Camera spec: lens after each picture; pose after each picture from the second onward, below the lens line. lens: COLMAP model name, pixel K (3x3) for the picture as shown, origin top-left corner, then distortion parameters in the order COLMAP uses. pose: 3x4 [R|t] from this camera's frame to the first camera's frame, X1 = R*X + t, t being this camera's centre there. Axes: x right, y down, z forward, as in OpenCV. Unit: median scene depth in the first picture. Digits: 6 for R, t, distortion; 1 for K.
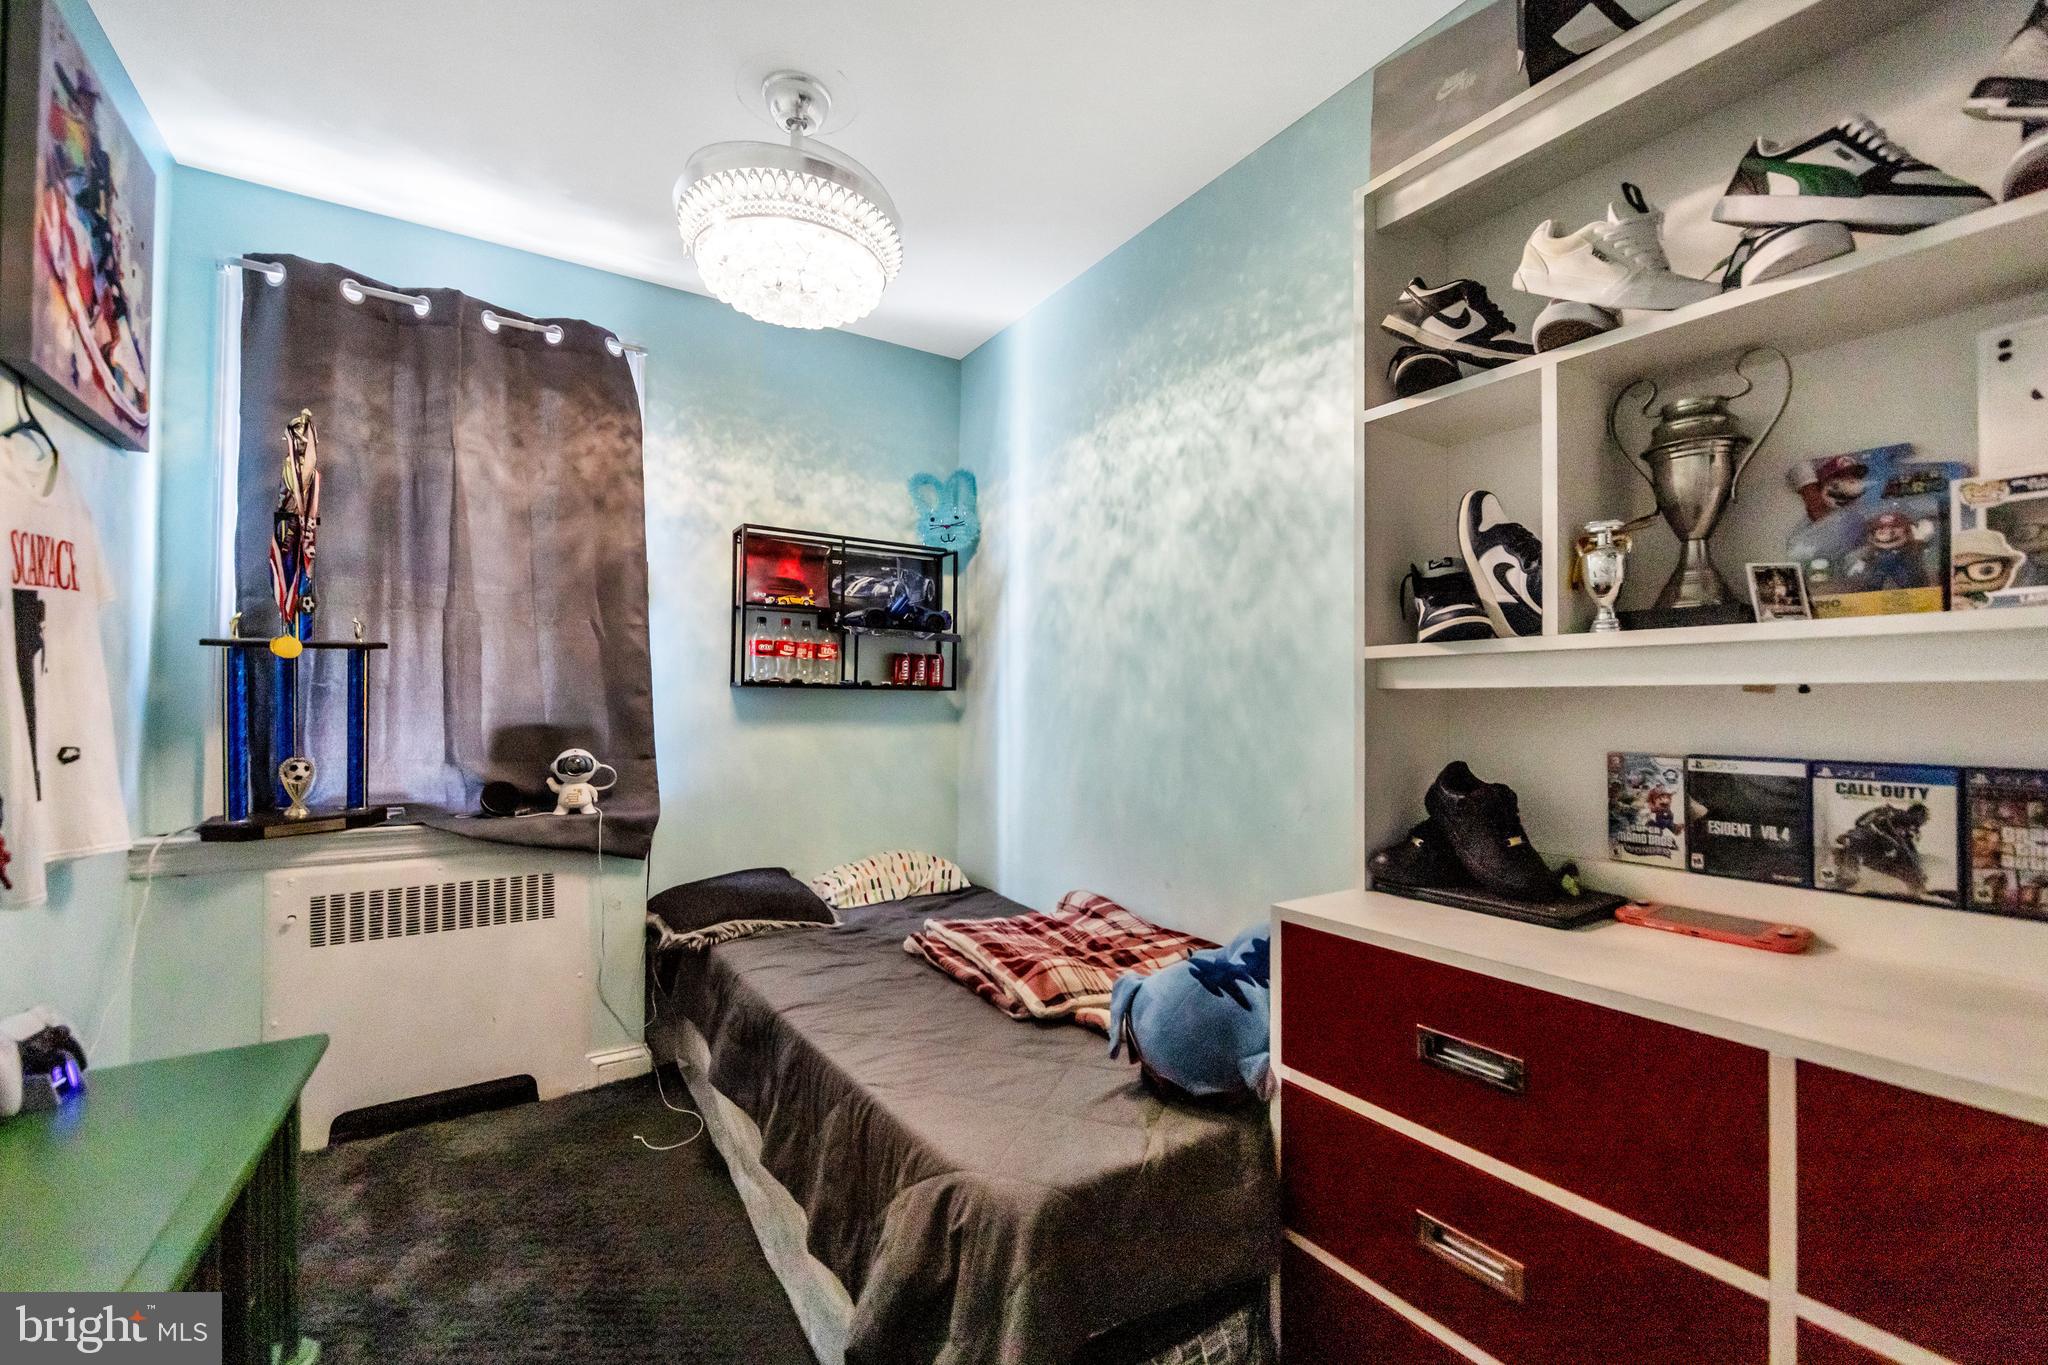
lens RADIAL K [[858.3, 0, 1025.3], [0, 858.3, 688.3], [0, 0, 1]] dist [0.003557, 0.000260]
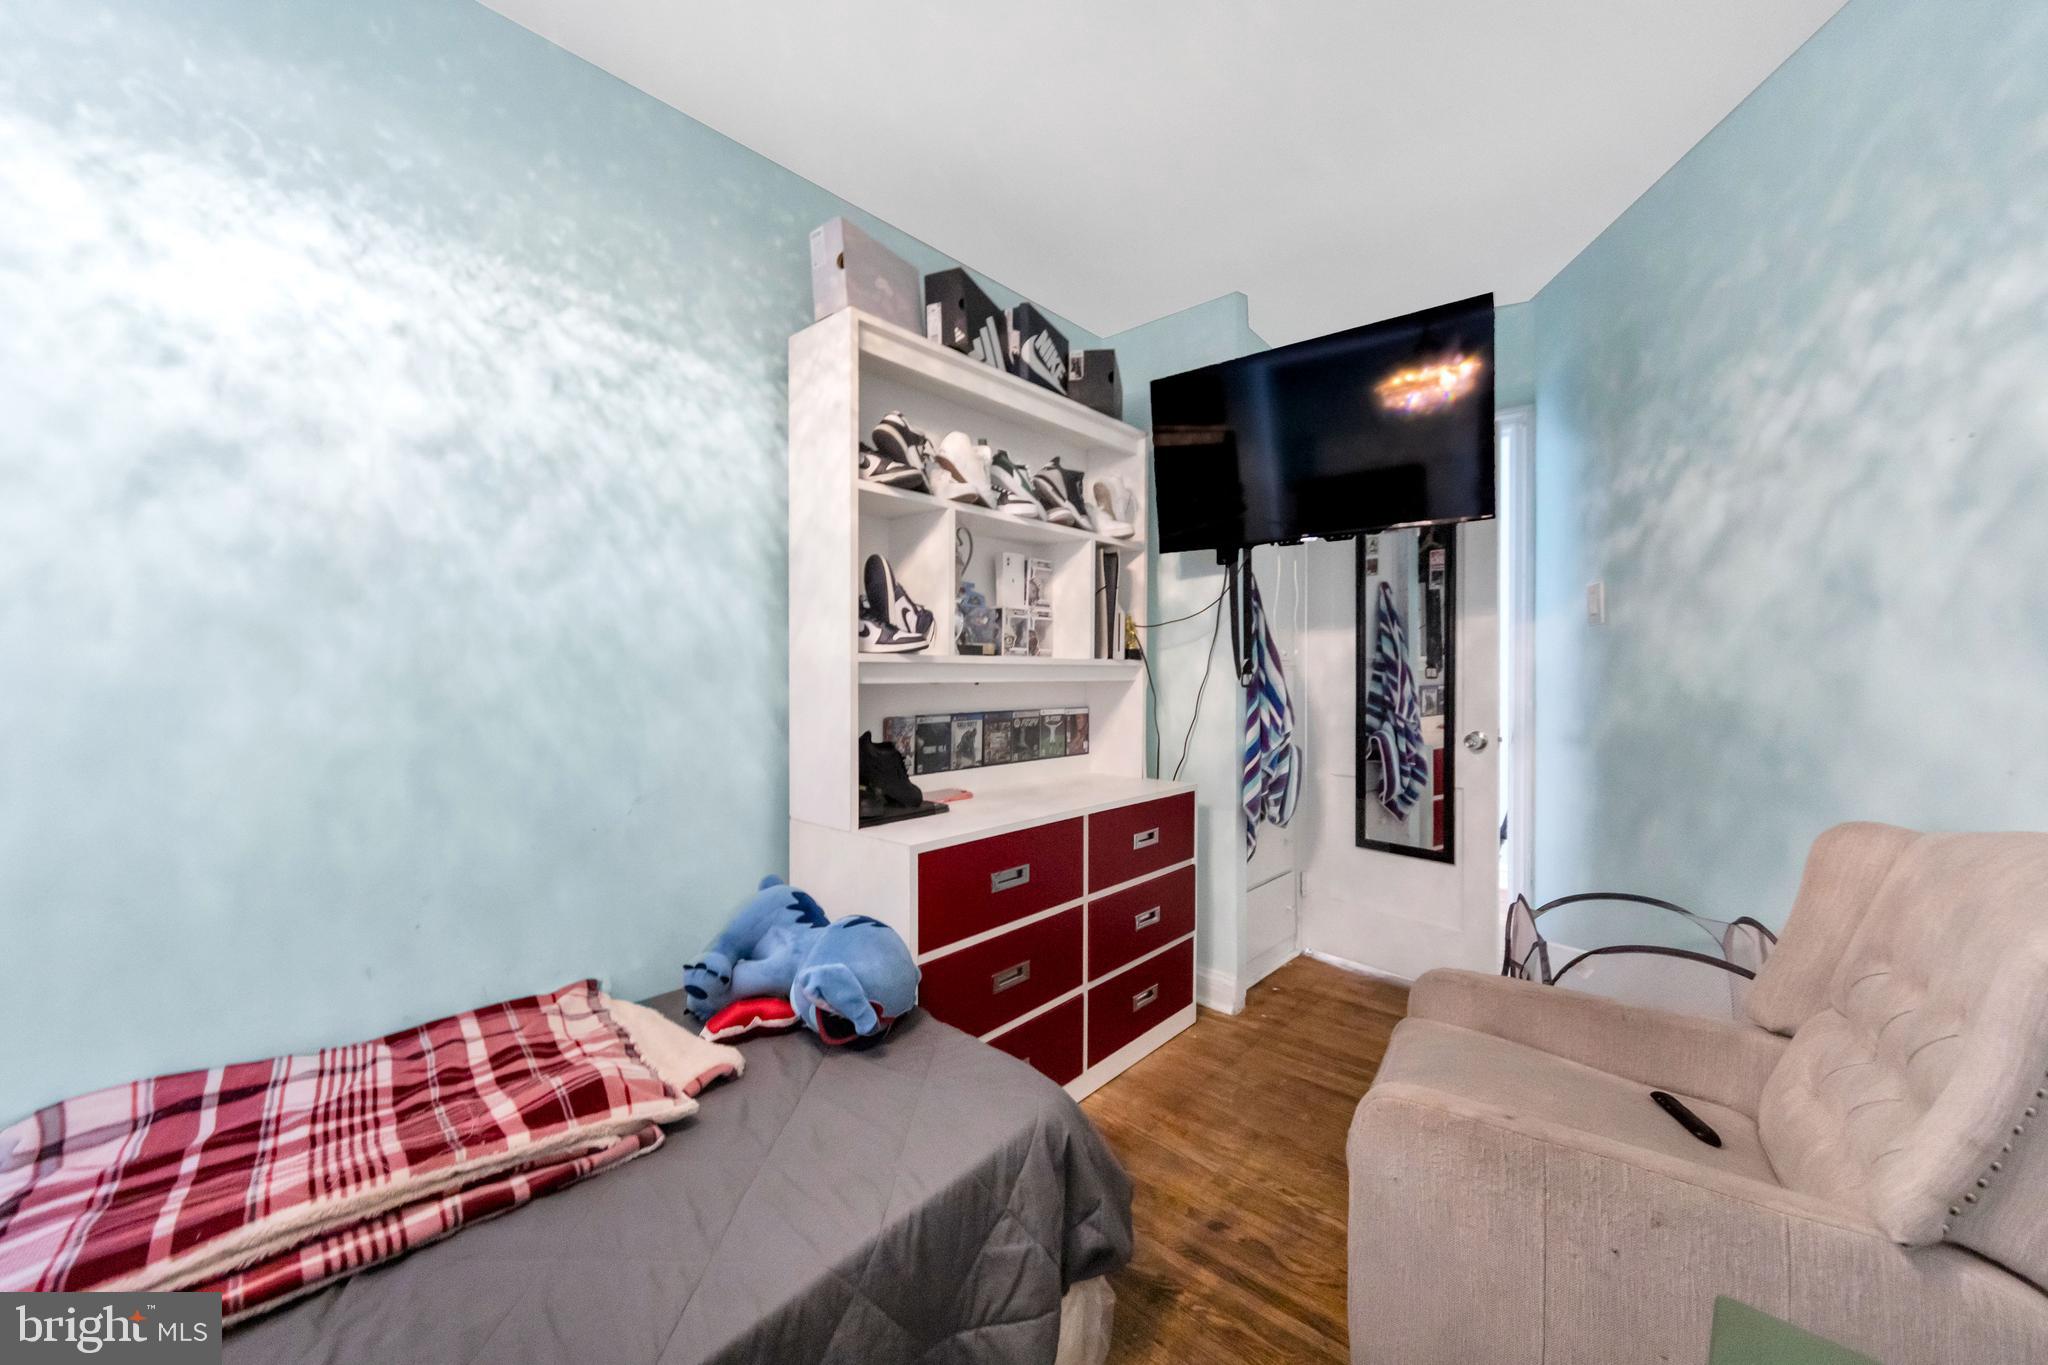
lens RADIAL K [[783.0, 0, 1024.2], [0, 783.0, 677.3], [0, 0, 1]] dist [-0.000875, 0.000048]
pose [[-0.274136, -0.014629, 0.961580, -0.619025], [-0.024176, 0.999673, 0.008316, -0.019036], [-0.961387, -0.020968, -0.274400, 0.768057]]
